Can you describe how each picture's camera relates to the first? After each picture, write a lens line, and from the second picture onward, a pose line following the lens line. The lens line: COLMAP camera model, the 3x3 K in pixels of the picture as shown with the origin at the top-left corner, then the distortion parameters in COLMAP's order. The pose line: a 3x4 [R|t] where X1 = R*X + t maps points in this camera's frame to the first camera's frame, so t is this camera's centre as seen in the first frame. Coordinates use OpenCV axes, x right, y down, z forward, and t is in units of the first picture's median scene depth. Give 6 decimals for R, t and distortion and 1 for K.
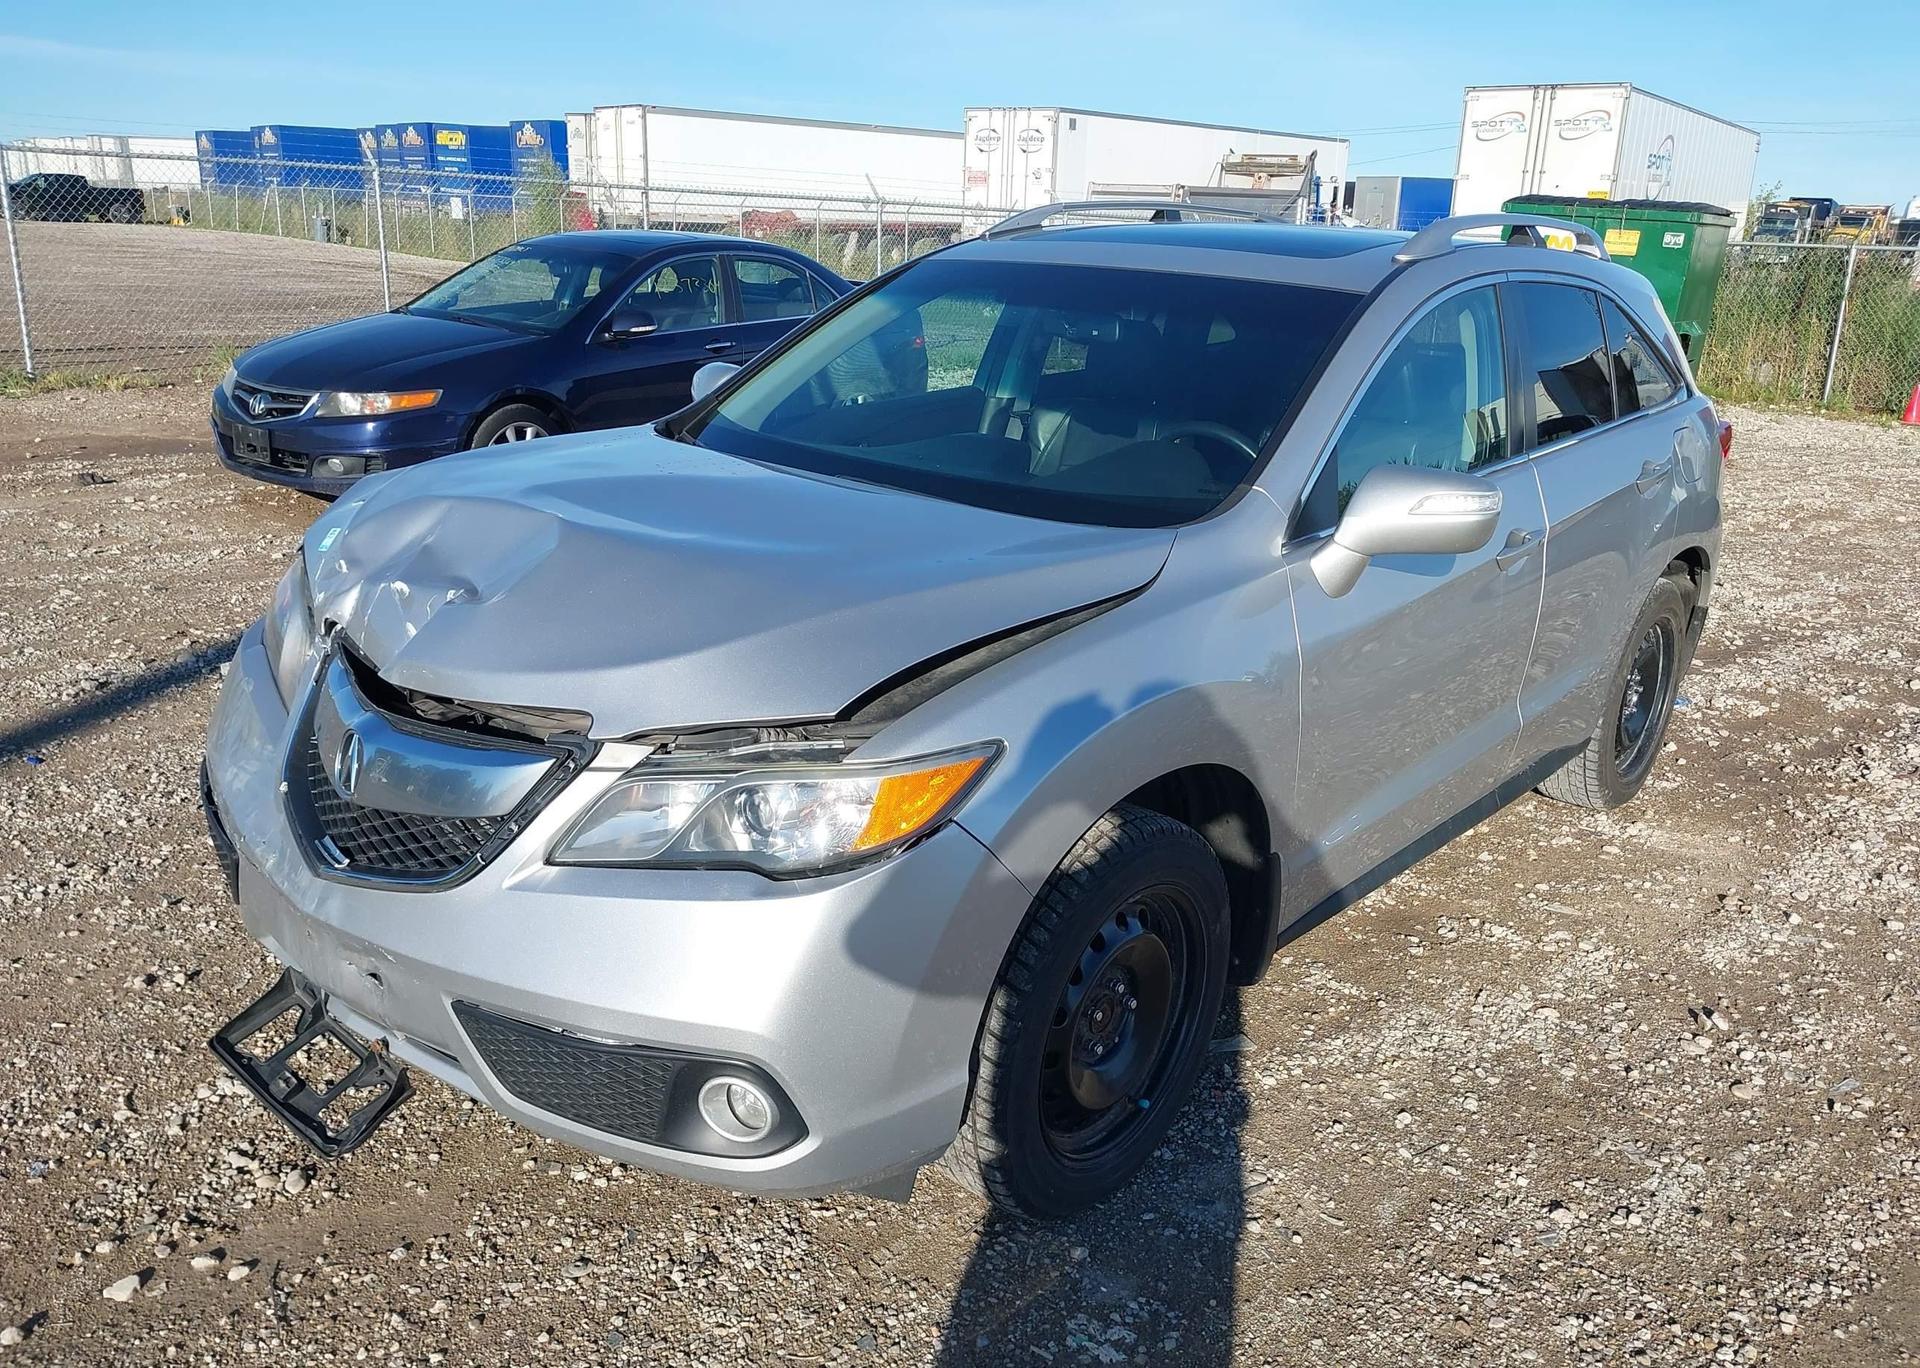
lens RADIAL K [[1524.6, 0, 961.7], [0, 1524.6, 674.1], [0, 0, 1]] dist [0.019479, -0.029381]
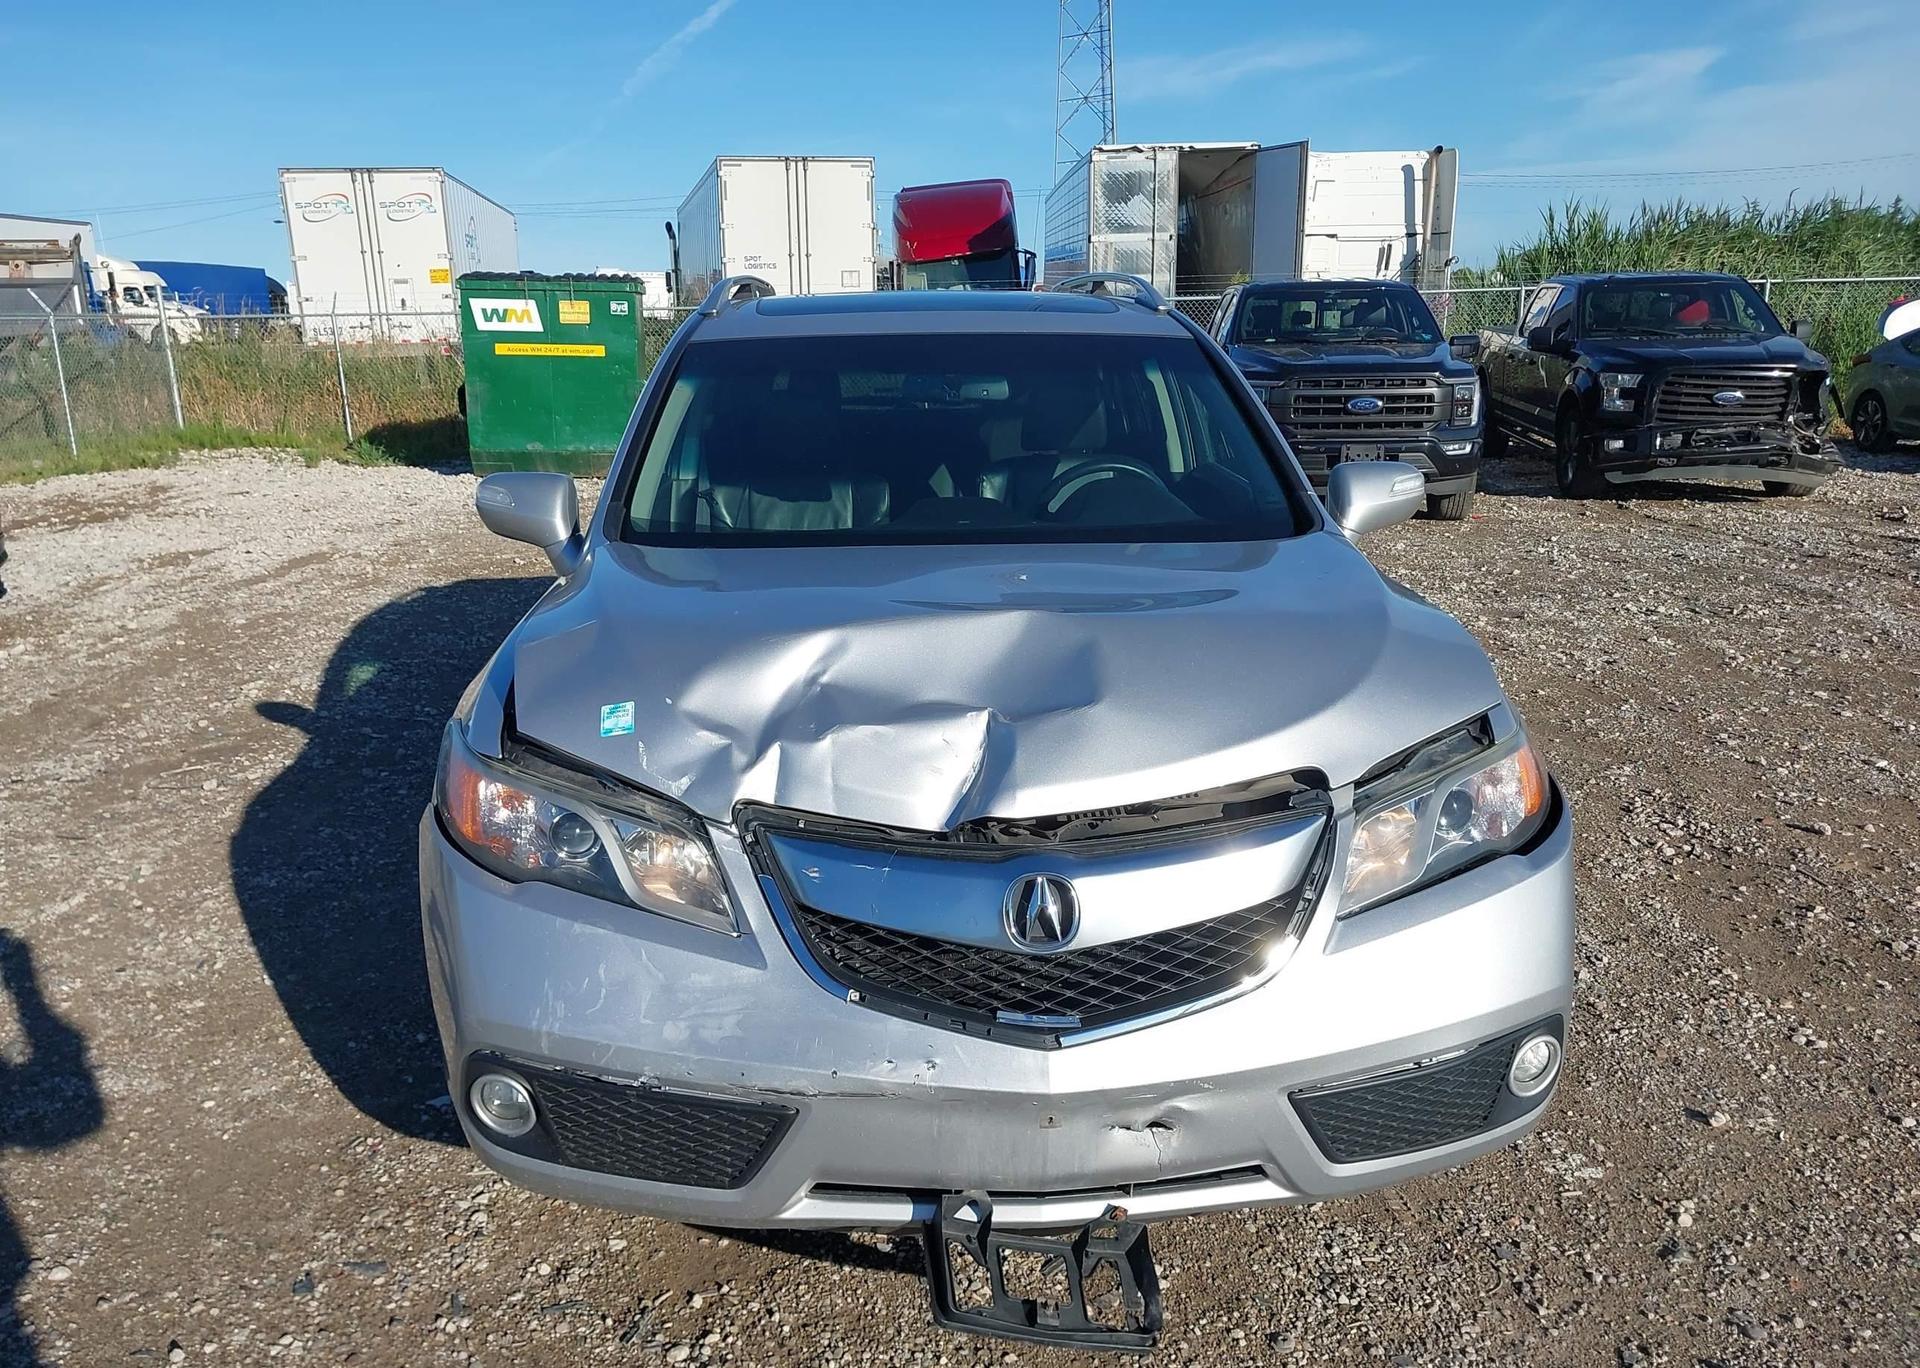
lens RADIAL K [[1524.6, 0, 912.9], [0, 1524.6, 668.9], [0, 0, 1]] dist [0.019479, -0.029381]
pose [[0.709956, -0.204726, 0.673832, -0.114958], [0.239434, 0.969985, 0.042434, -0.015109], [-0.662294, 0.131212, 0.737665, 0.043914]]
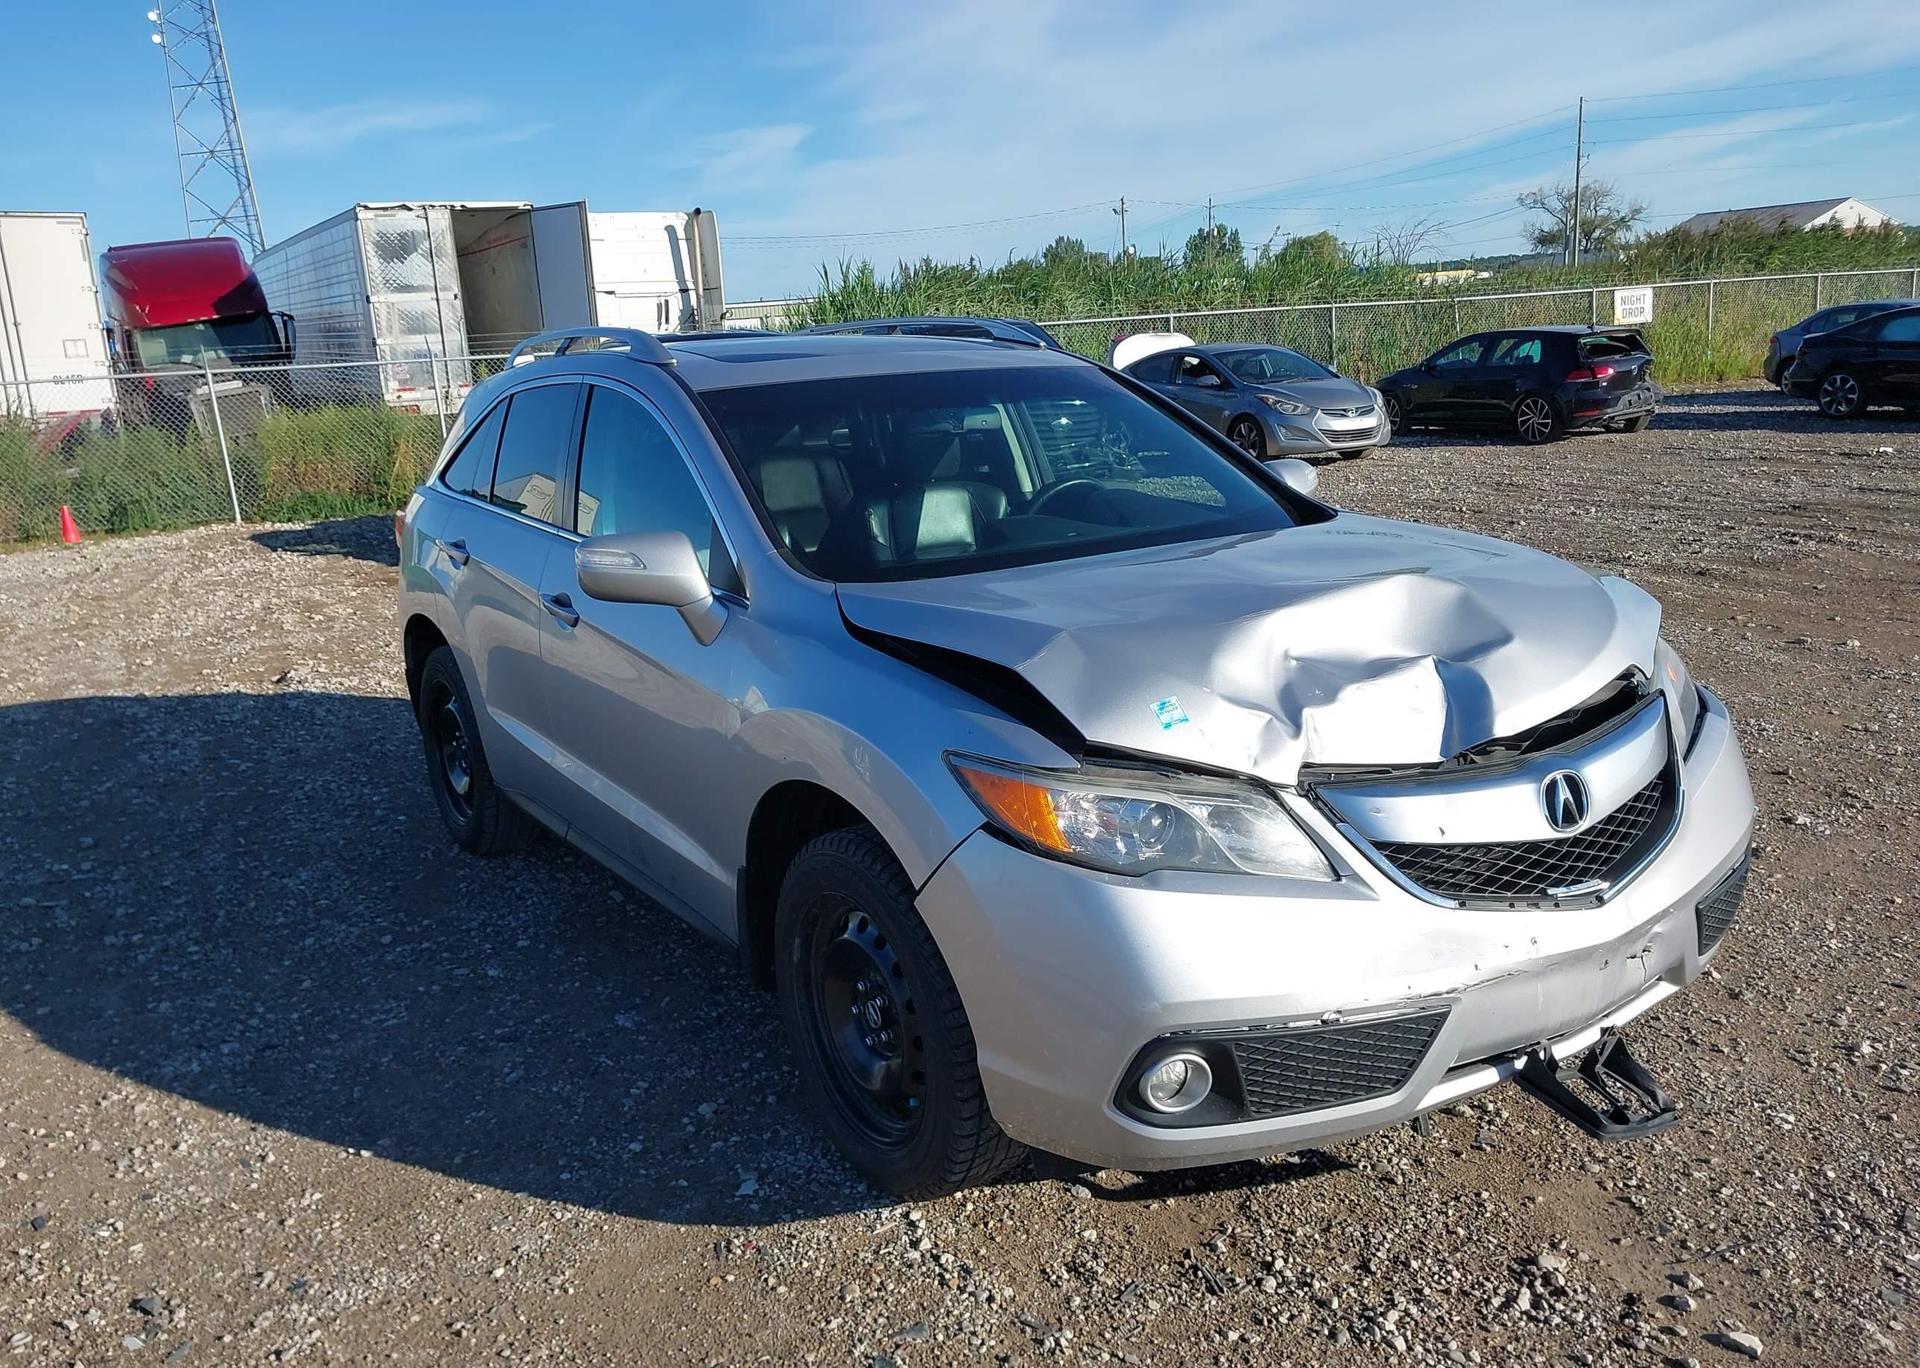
lens RADIAL K [[1524.6, 0, 936.9], [0, 1524.6, 662.9], [0, 0, 1]] dist [0.019479, -0.029381]
pose [[0.256818, -0.246836, 0.934407, -0.174492], [0.333900, 0.929961, 0.153891, -0.041464], [-0.906948, 0.272477, 0.321250, 0.119399]]
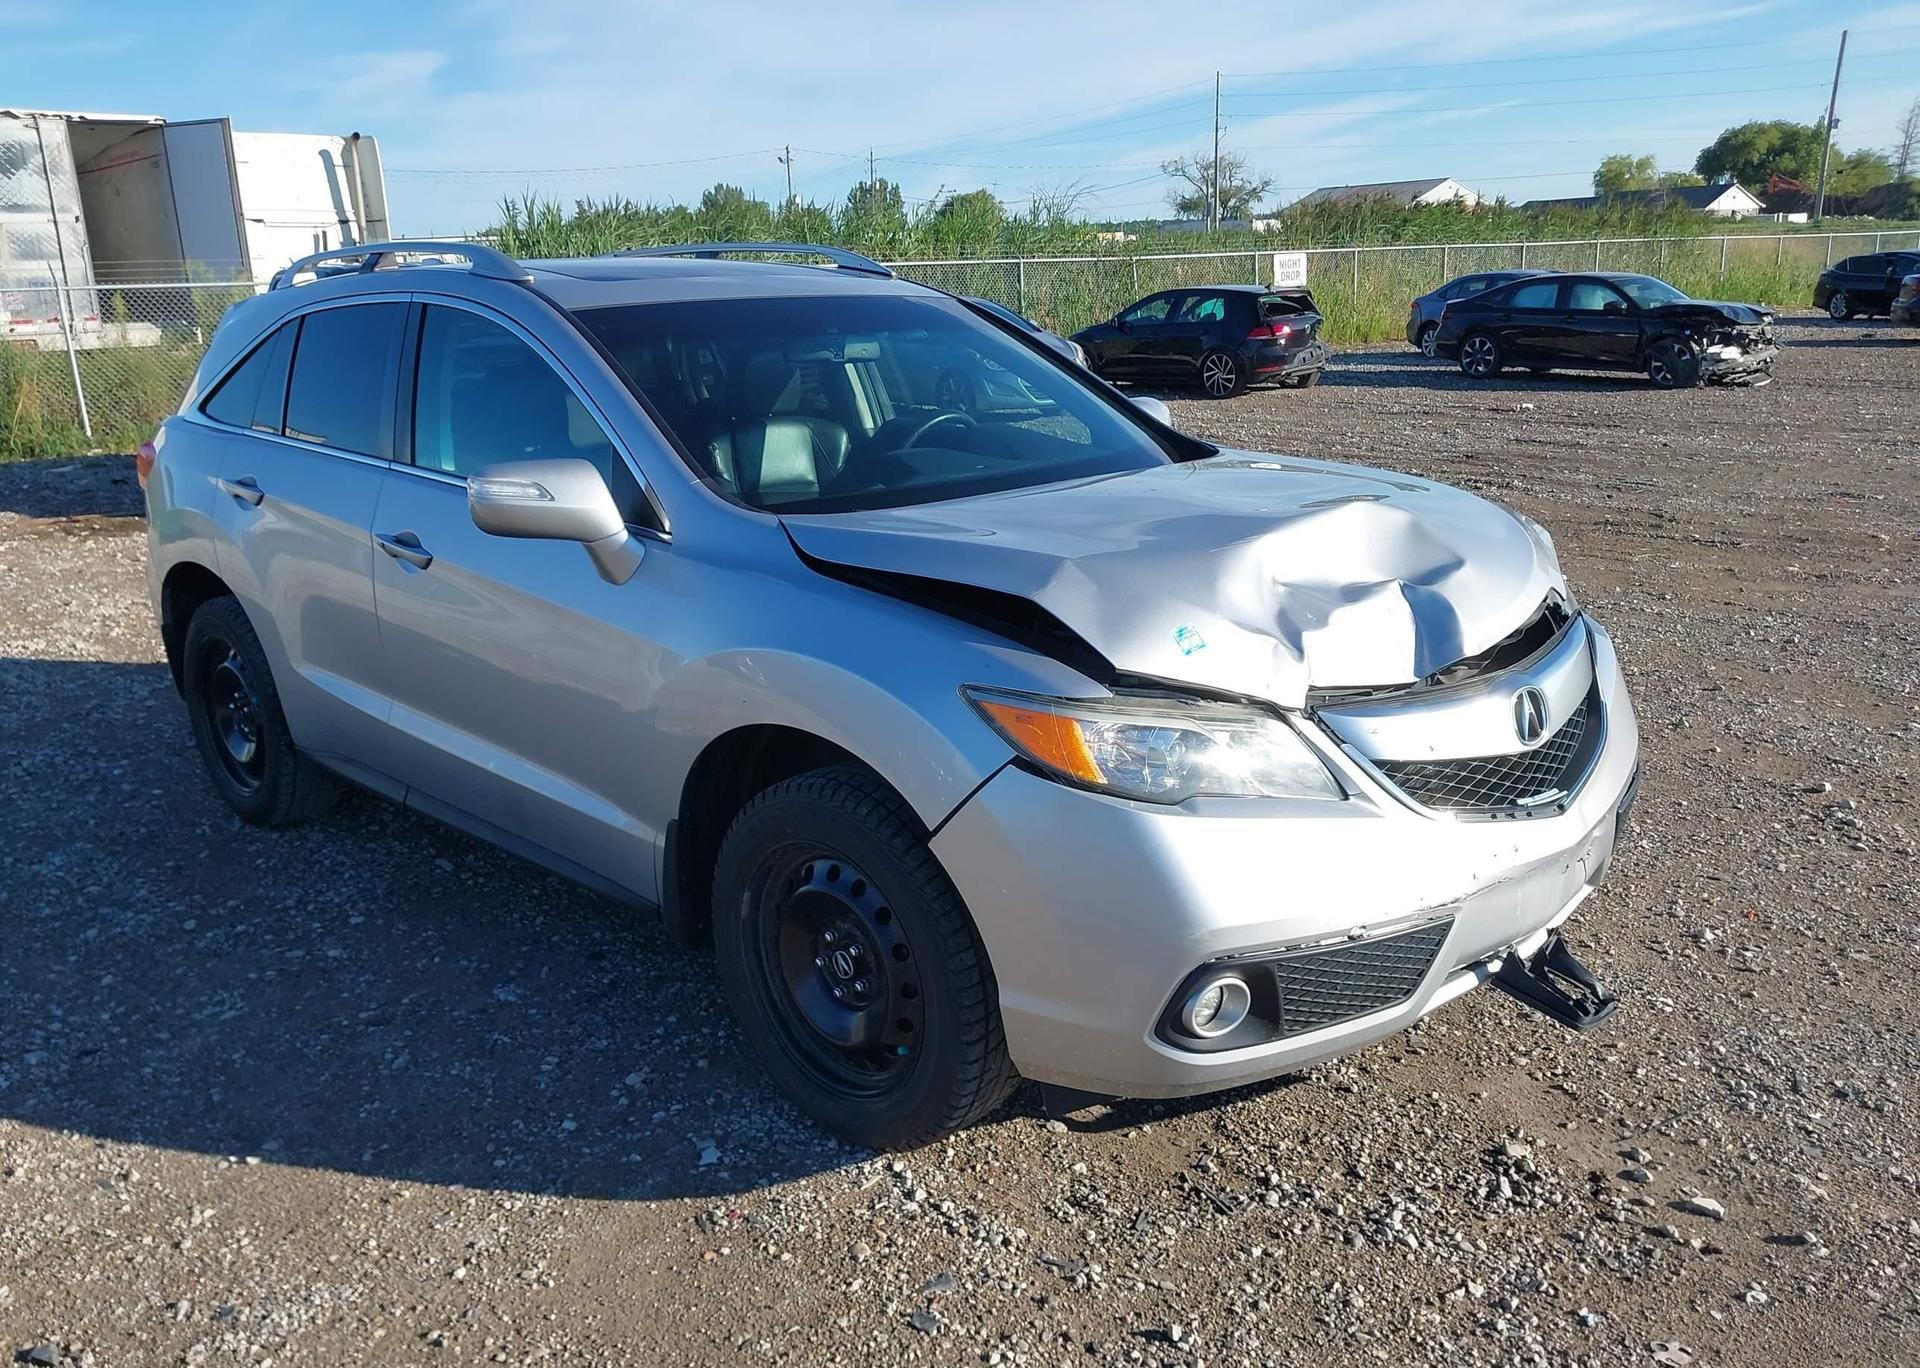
lens RADIAL K [[1524.6, 0, 942.6], [0, 1524.6, 669.1], [0, 0, 1]] dist [0.019479, -0.029381]
pose [[0.042766, -0.282563, 0.958295, -0.173897], [0.310033, 0.915574, 0.256131, -0.047590], [-0.949763, 0.286149, 0.126760, 0.147064]]
